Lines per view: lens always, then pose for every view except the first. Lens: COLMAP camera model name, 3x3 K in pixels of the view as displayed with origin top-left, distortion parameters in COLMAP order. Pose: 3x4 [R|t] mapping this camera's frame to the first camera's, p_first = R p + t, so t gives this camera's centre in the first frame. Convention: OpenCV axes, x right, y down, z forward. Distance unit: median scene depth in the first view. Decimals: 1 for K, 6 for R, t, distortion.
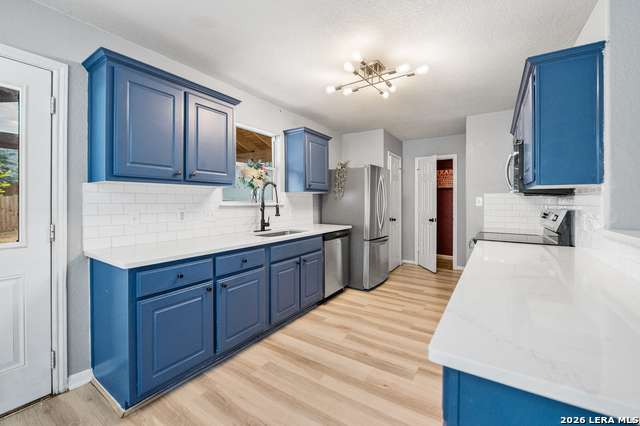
lens RADIAL K [[266.7, 0, 317.7], [0, 266.7, 202.2], [0, 0, 1]] dist [-0.000732, -0.000486]
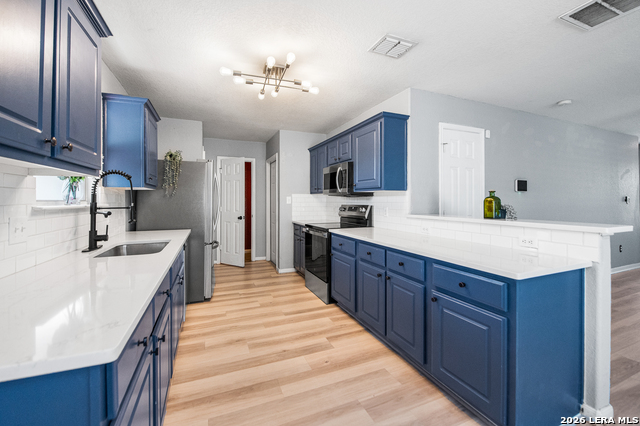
lens RADIAL K [[266.7, 0, 316.7], [0, 266.7, 198.7], [0, 0, 1]] dist [-0.000732, -0.000486]
pose [[0.563153, 0.002191, 0.826350, -0.515470], [0.005107, 0.999968, -0.006131, -0.002171], [-0.826337, 0.007673, 0.563124, 0.280208]]
